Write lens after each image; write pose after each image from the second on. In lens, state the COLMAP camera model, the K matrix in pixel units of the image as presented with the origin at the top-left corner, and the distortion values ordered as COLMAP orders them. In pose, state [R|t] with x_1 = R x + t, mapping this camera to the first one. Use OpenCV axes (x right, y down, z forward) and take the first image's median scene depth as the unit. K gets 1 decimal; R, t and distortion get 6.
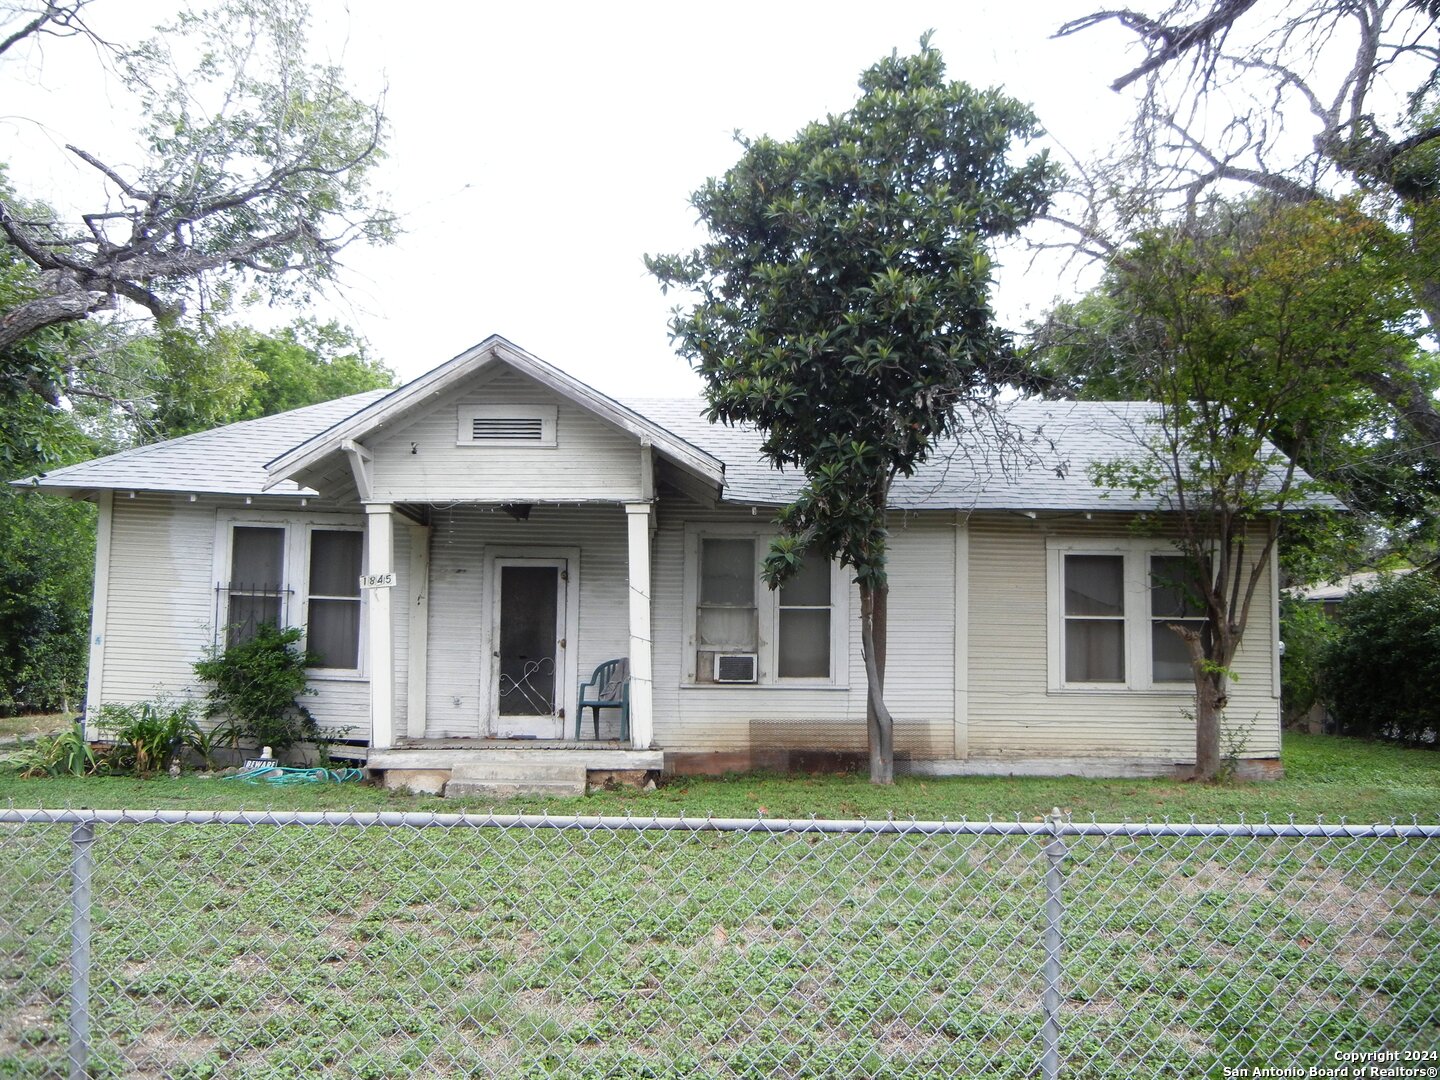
lens RADIAL K [[1234.9, 0, 720.0], [0, 1234.9, 540.0], [0, 0, 1]] dist [-0.010161, 0.001029]
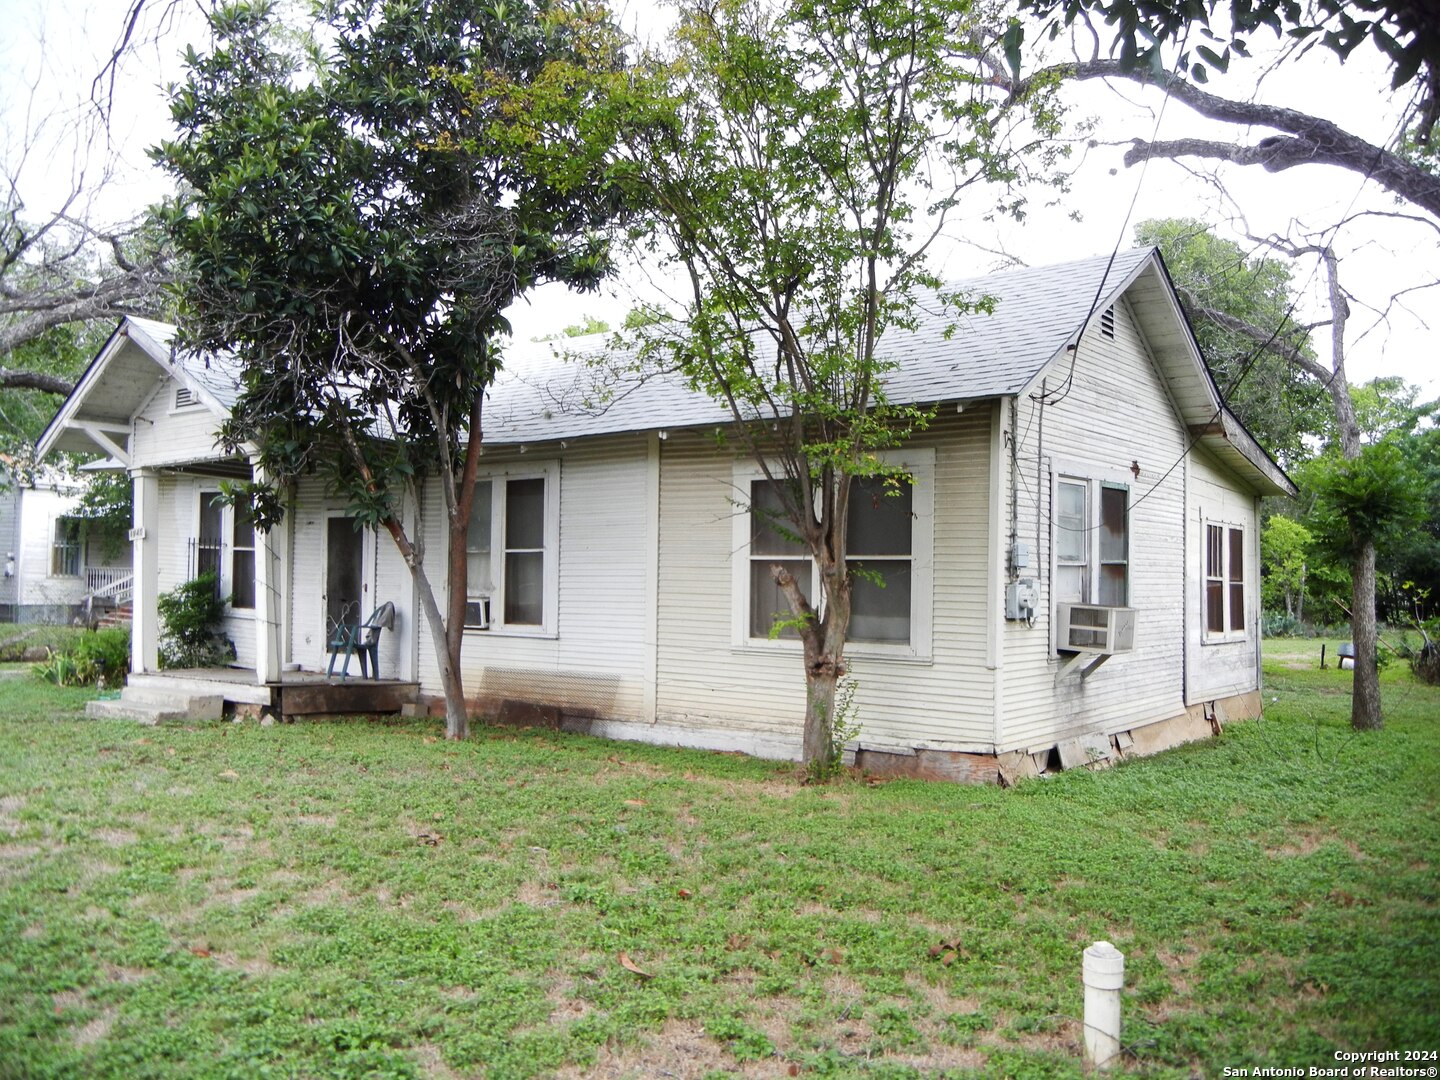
lens RADIAL K [[1243.2, 0, 720.0], [0, 1243.2, 540.0], [0, 0, 1]] dist [-0.011319, 0.009926]
pose [[0.777410, -0.021150, -0.628638, 0.784468], [0.044946, 0.998748, 0.021980, 0.032679], [0.627386, -0.045342, 0.777387, 0.359298]]
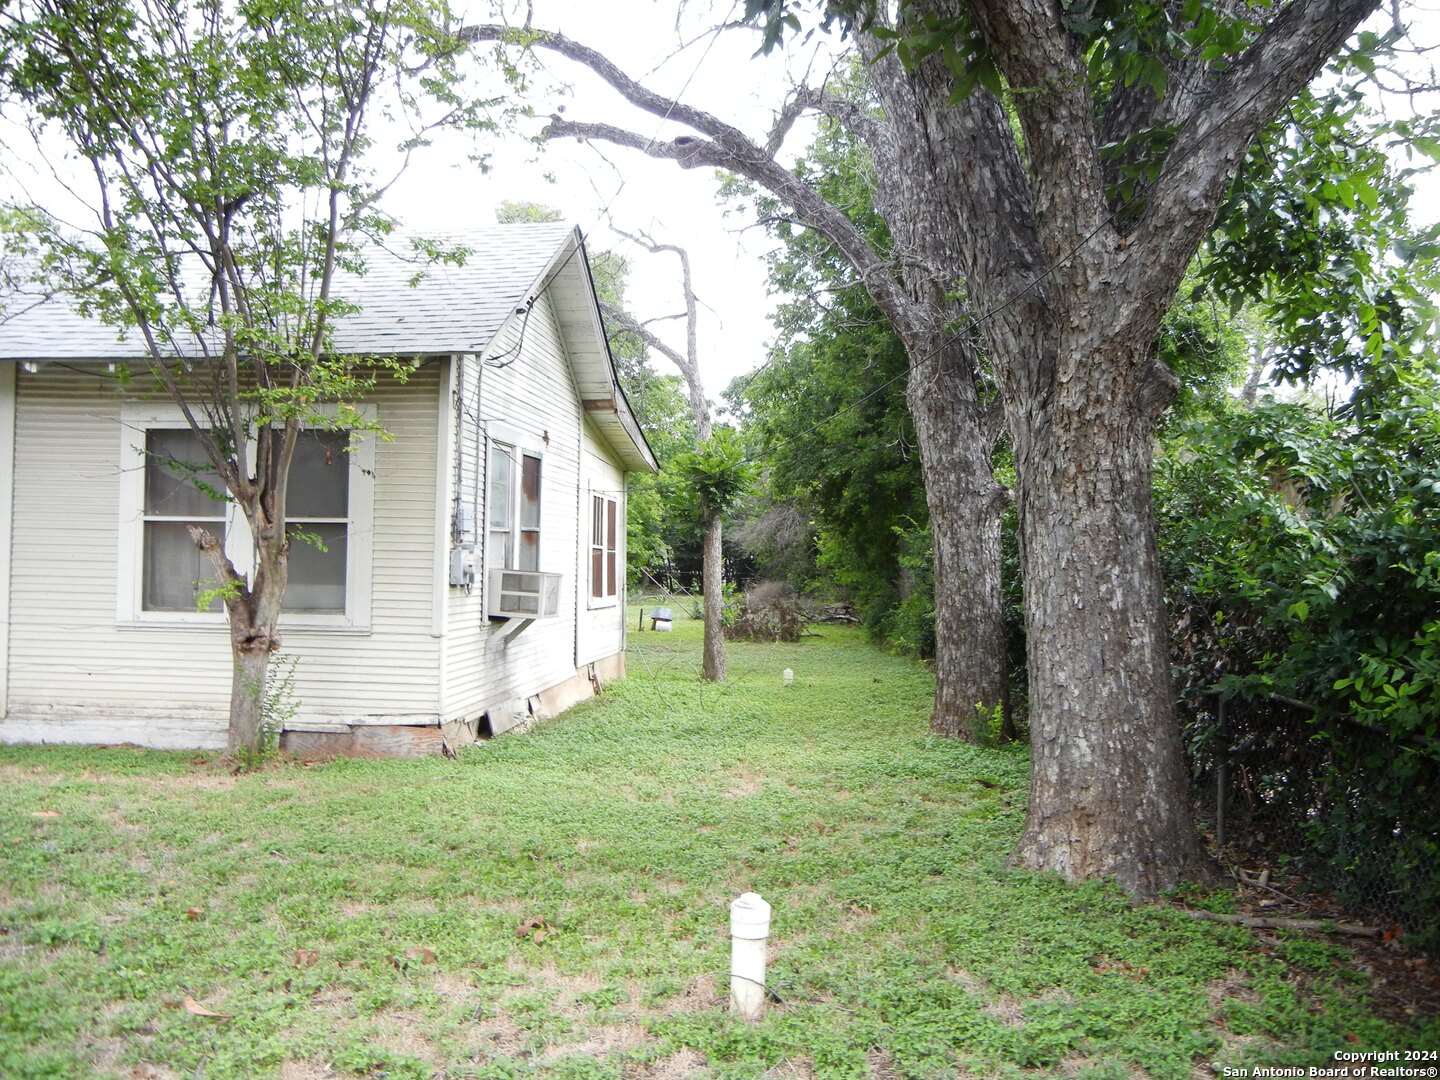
lens RADIAL K [[1234.9, 0, 720.0], [0, 1234.9, 540.0], [0, 0, 1]] dist [-0.010161, 0.001029]
pose [[0.993293, -0.000536, -0.115627, 0.690463], [0.007339, 0.998265, 0.058415, 0.036955], [0.115395, -0.058872, 0.991574, 0.351713]]
